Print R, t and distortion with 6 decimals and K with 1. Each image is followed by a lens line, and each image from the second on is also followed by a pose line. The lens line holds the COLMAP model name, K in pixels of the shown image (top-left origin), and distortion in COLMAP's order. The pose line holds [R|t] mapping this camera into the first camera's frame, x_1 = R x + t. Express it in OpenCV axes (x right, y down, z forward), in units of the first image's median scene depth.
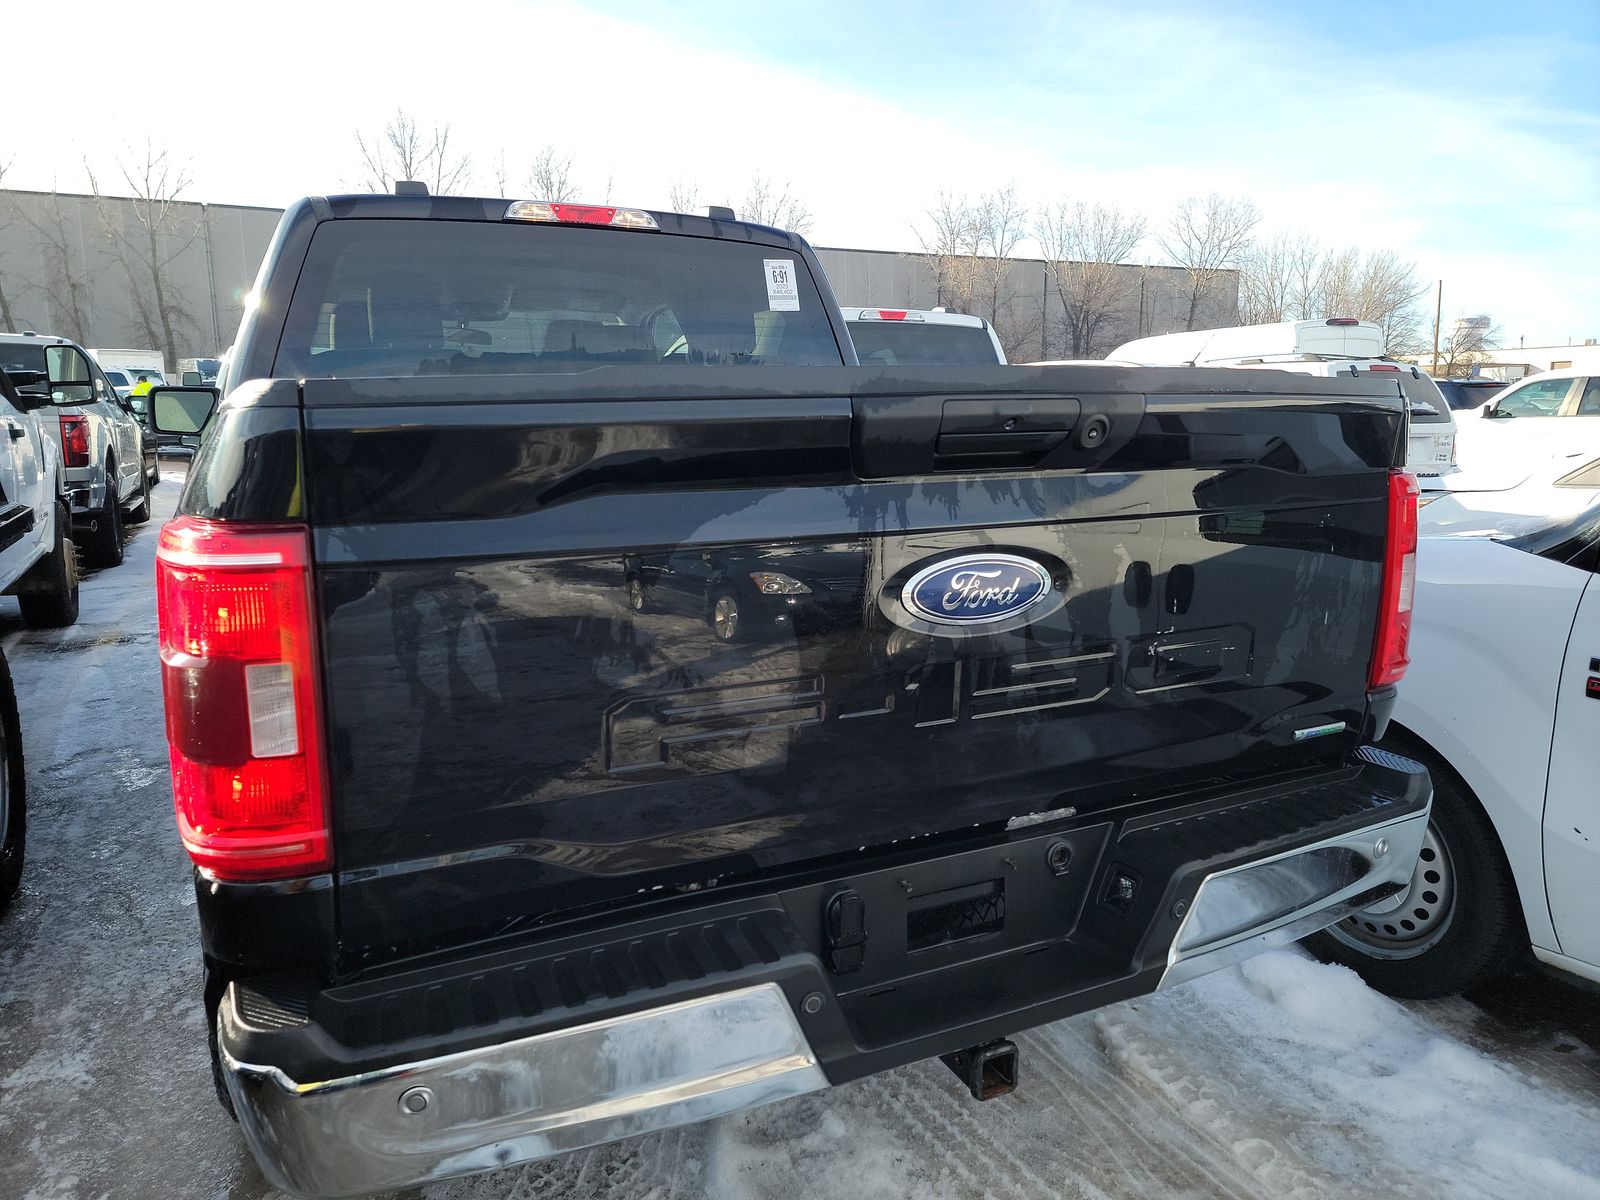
lens RADIAL K [[1135.4, 0, 819.5], [0, 1135.4, 614.0], [0, 0, 1]] dist [0.065269, -0.038234]
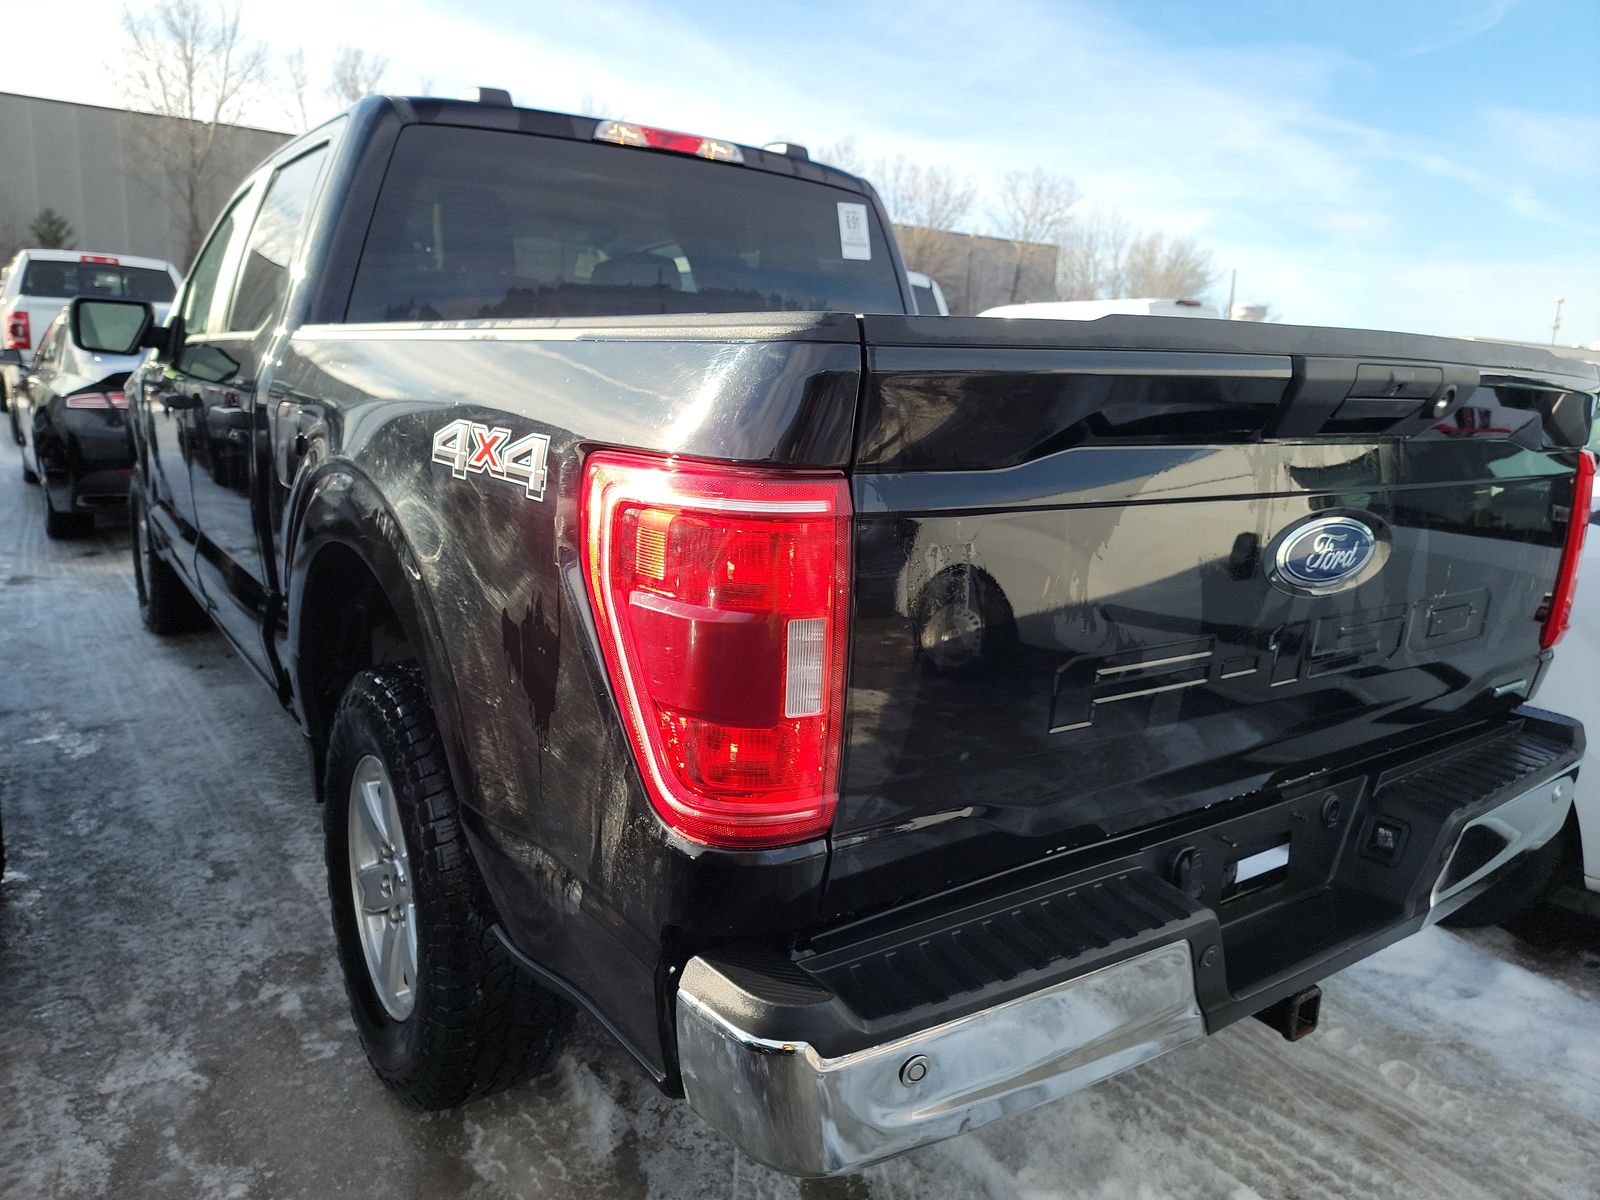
lens RADIAL K [[1135.4, 0, 840.0], [0, 1135.4, 621.1], [0, 0, 1]] dist [0.065269, -0.038234]
pose [[0.981752, 0.007544, 0.190017, -0.308083], [-0.015855, 0.998981, 0.042260, 0.002452], [-0.189504, -0.044502, 0.980871, 0.043658]]
